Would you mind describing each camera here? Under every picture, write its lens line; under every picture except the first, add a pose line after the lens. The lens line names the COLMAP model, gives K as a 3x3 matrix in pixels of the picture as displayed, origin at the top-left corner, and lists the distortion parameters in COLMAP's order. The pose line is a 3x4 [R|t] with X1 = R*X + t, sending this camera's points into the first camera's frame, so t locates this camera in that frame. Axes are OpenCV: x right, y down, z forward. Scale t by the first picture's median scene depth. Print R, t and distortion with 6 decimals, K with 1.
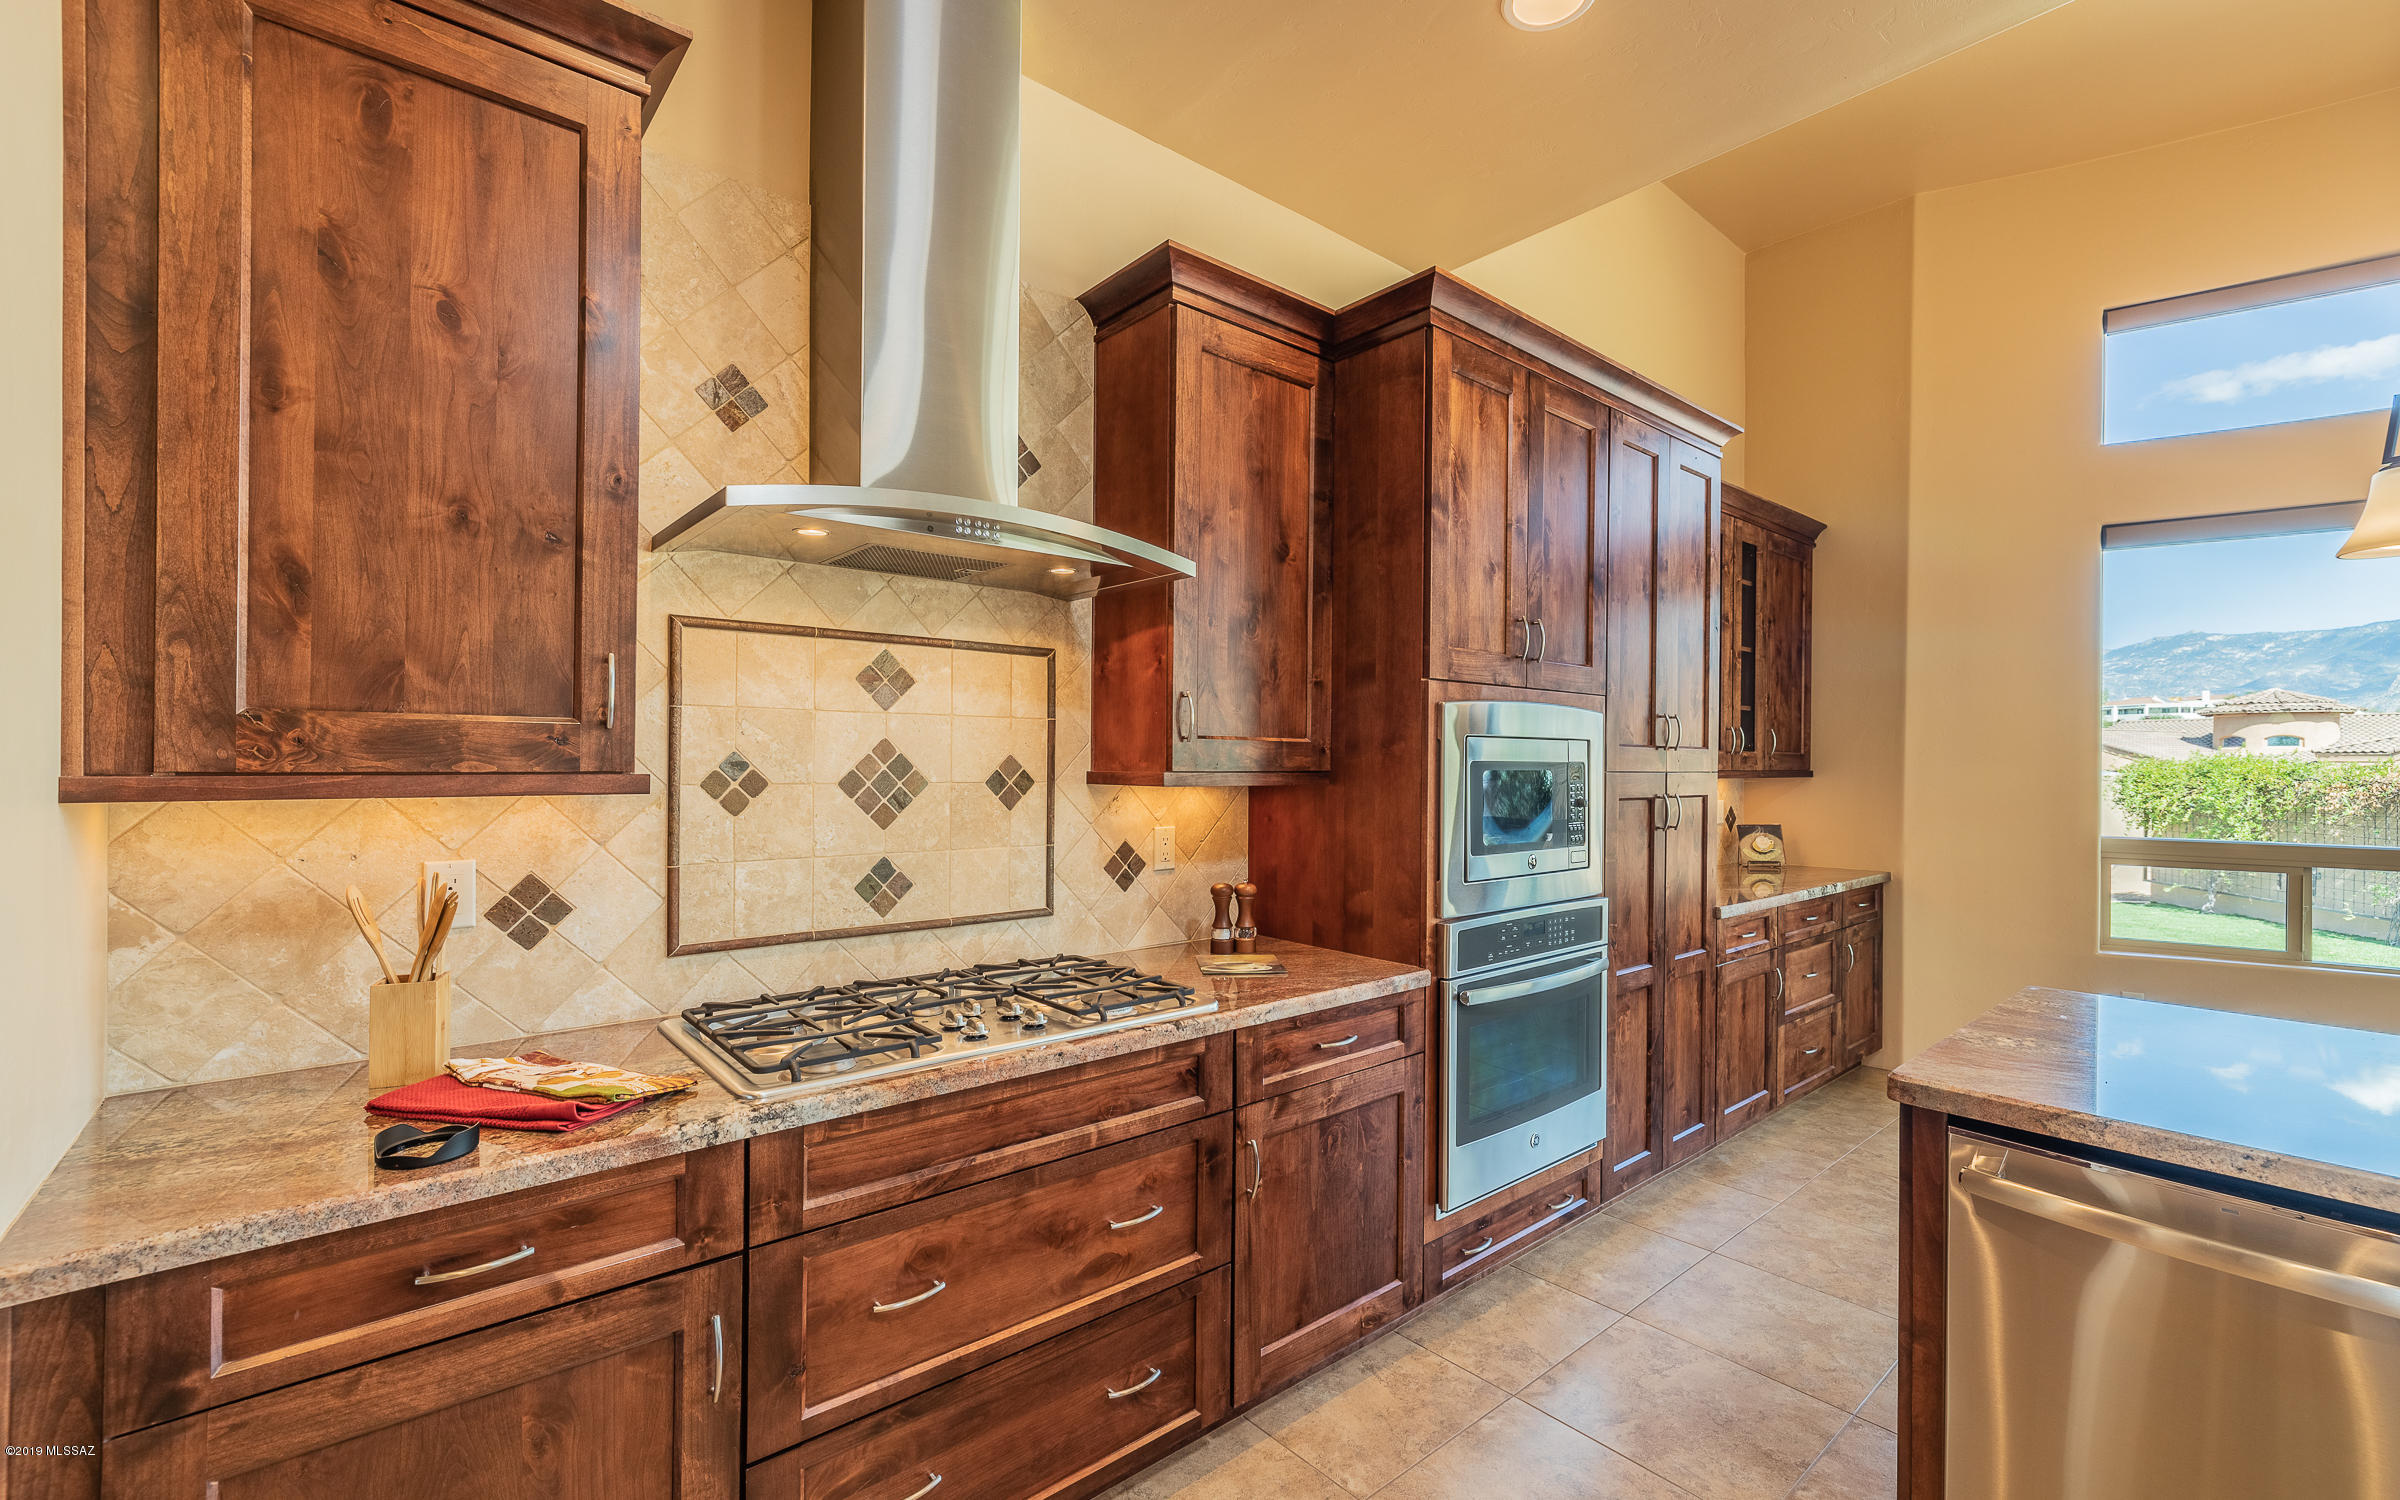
lens RADIAL K [[1010.5, 0, 1202.3], [0, 1010.5, 758.2], [0, 0, 1]] dist [0.002490, 0.000895]
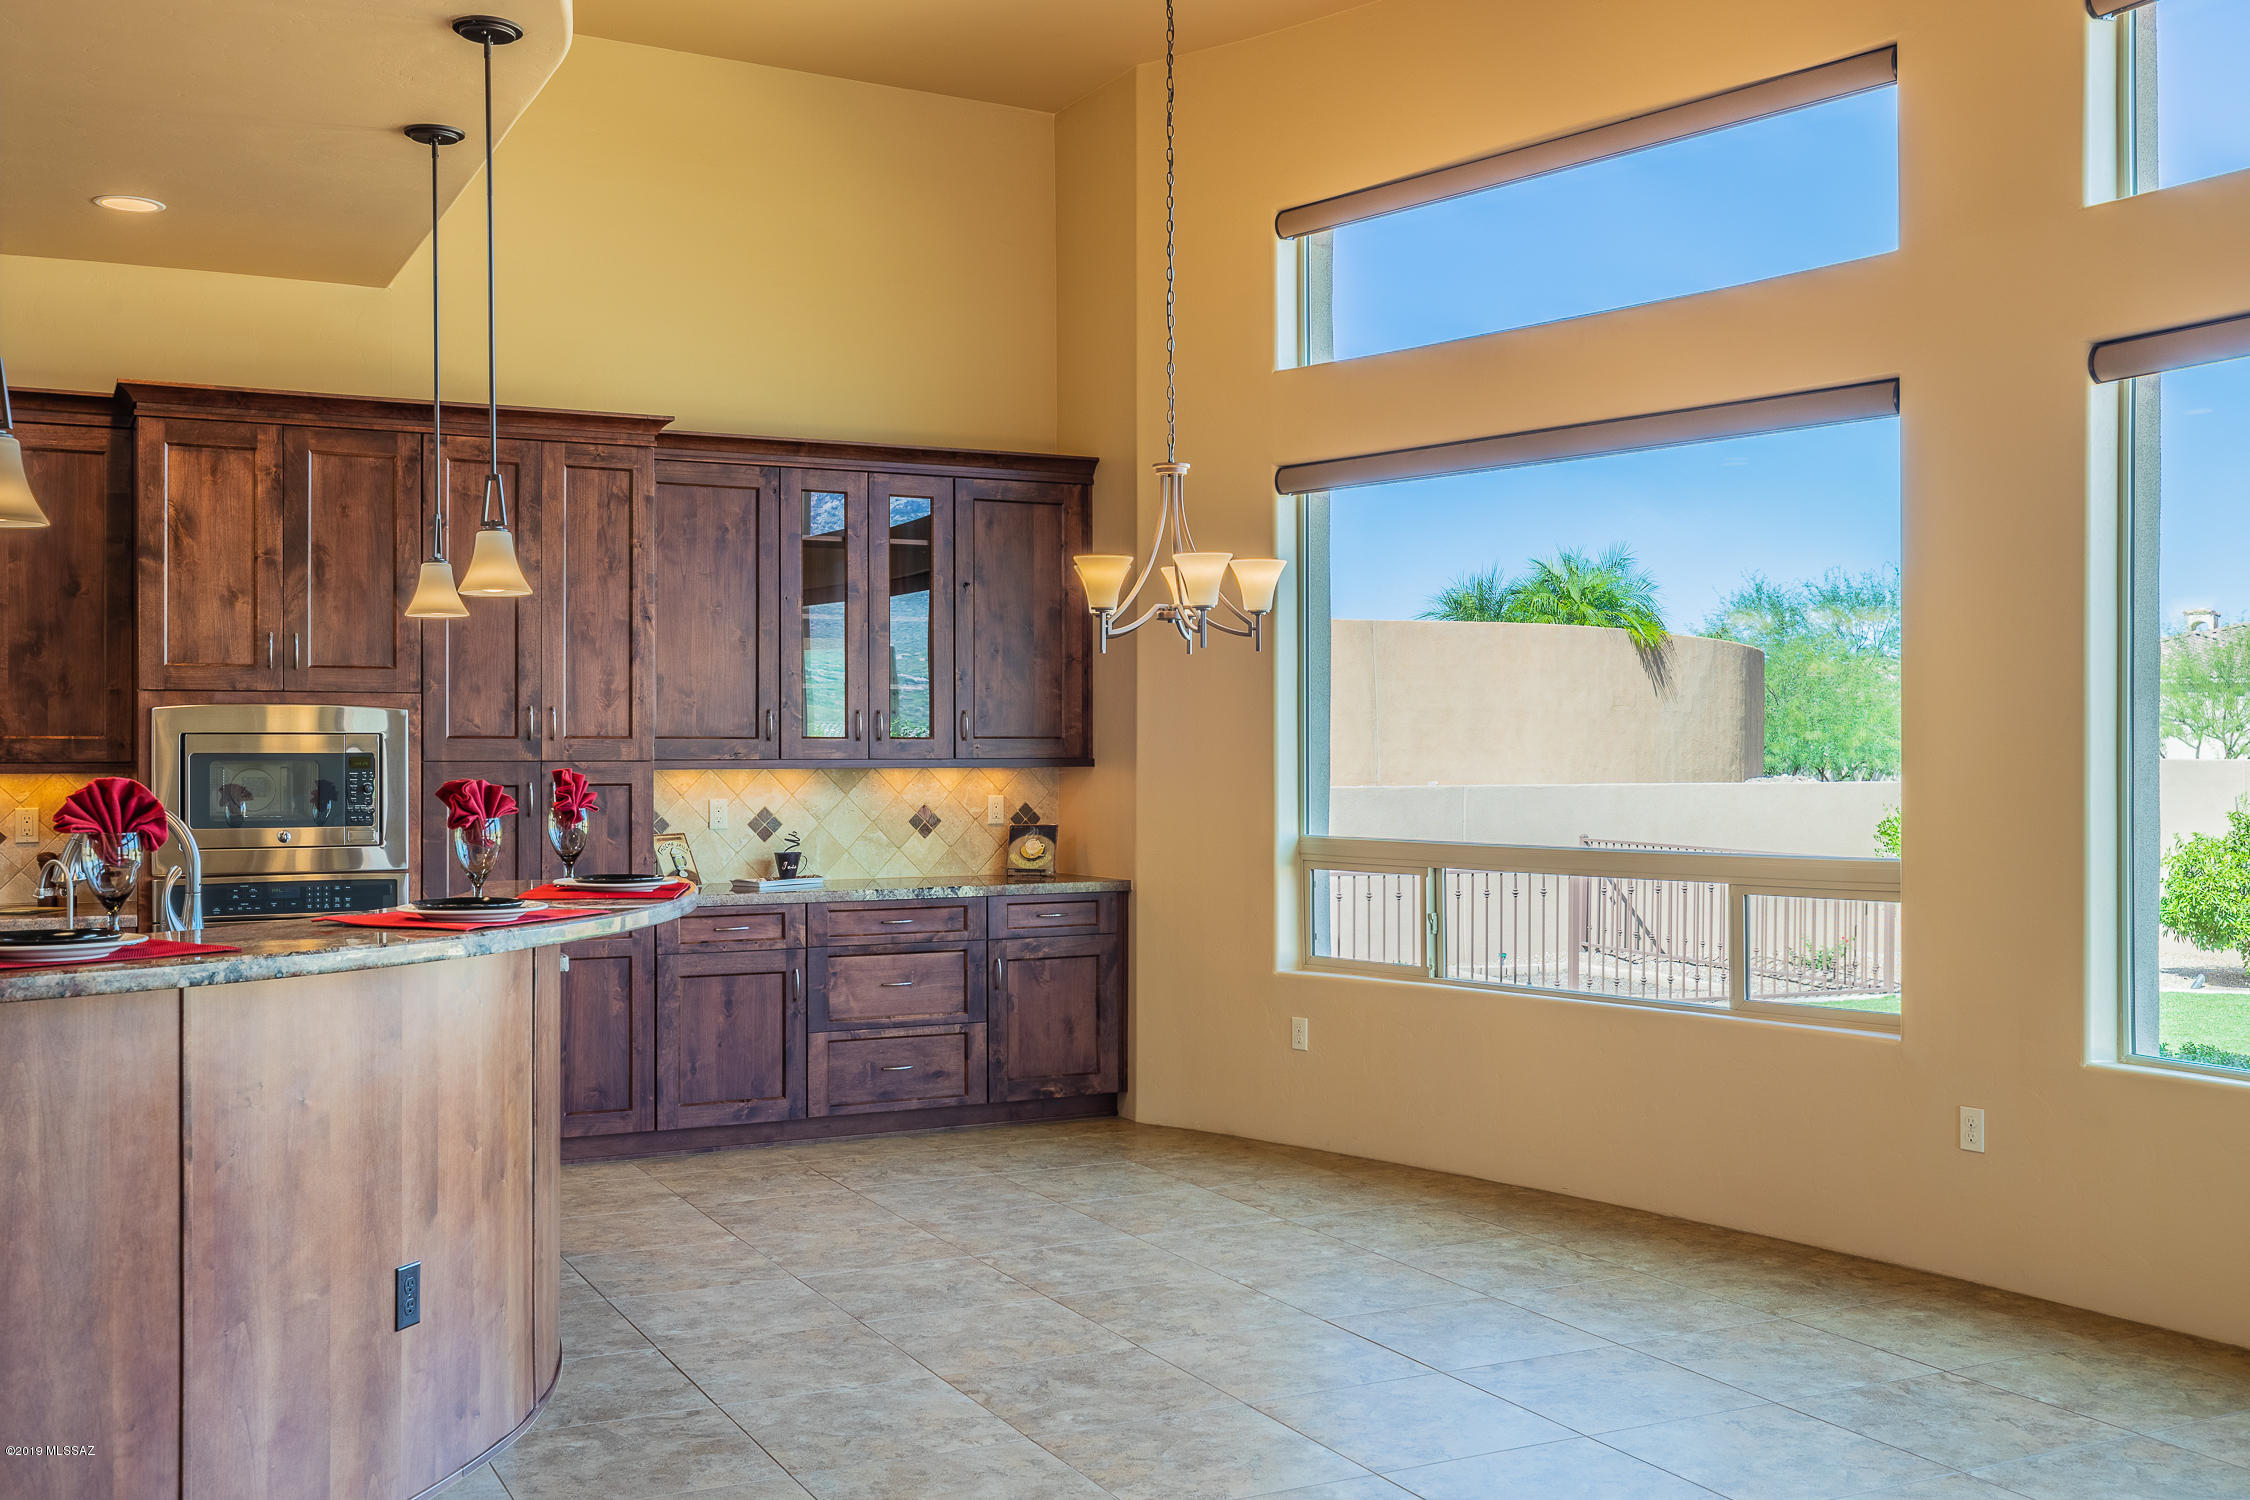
lens RADIAL K [[2170.7, 0, 1128.2], [0, 2170.7, 745.8], [0, 0, 1]] dist [0.005127, 0.000000]
pose [[0.970335, -0.009131, -0.241594, 1.297666], [0.009303, 0.999957, -0.000426, 0.003679], [0.241587, -0.001834, 0.970377, -0.848156]]
